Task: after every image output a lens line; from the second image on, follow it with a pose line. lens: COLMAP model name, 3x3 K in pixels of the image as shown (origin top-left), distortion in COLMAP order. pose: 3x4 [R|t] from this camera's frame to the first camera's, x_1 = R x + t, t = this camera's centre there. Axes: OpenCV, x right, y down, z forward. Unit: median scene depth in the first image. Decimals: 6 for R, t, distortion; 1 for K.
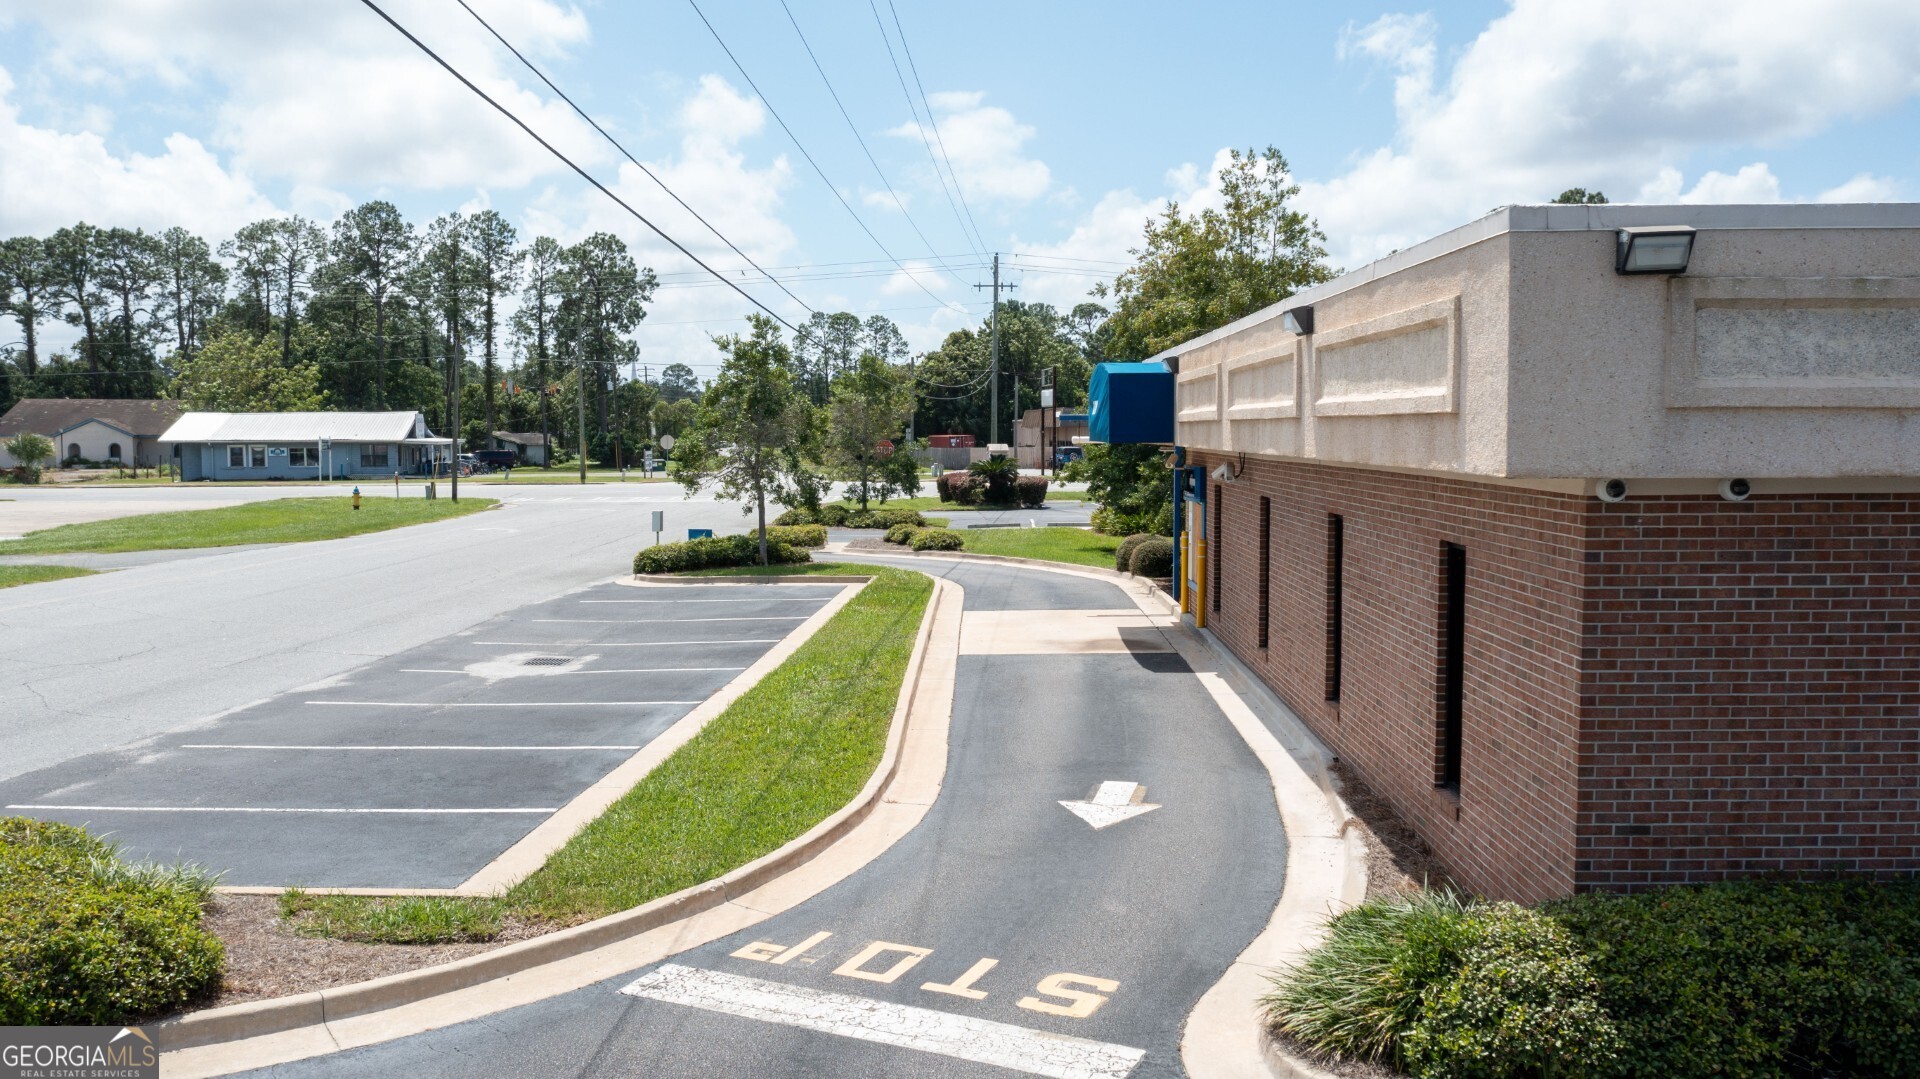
lens RADIAL K [[1520.5, 0, 970.7], [0, 1520.5, 533.2], [0, 0, 1]] dist [-0.013643, 0.002021]
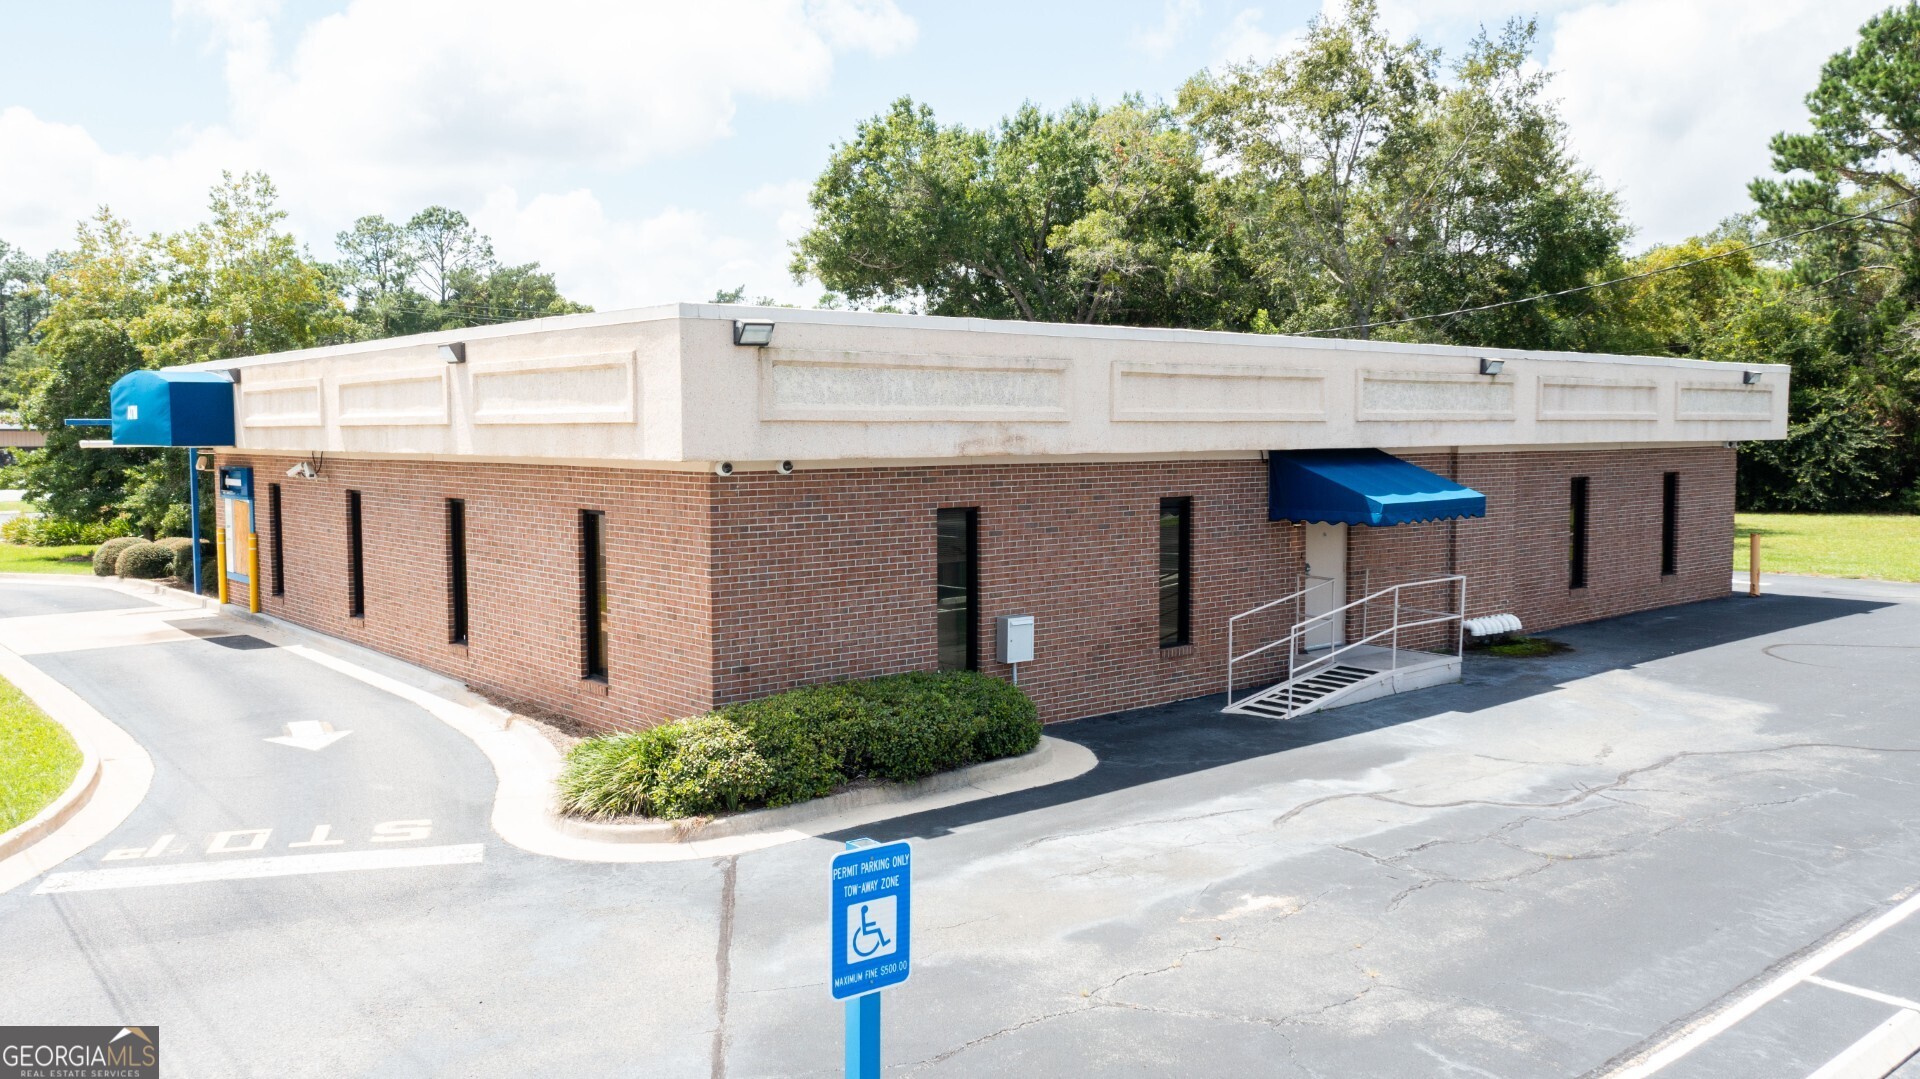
lens RADIAL K [[1520.5, 0, 948.6], [0, 1520.5, 526.3], [0, 0, 1]] dist [-0.013643, 0.002021]
pose [[0.757153, -0.041596, 0.651912, -0.258069], [0.045978, 0.998889, 0.010335, 0.015380], [-0.651617, 0.022148, 0.758225, -0.233675]]
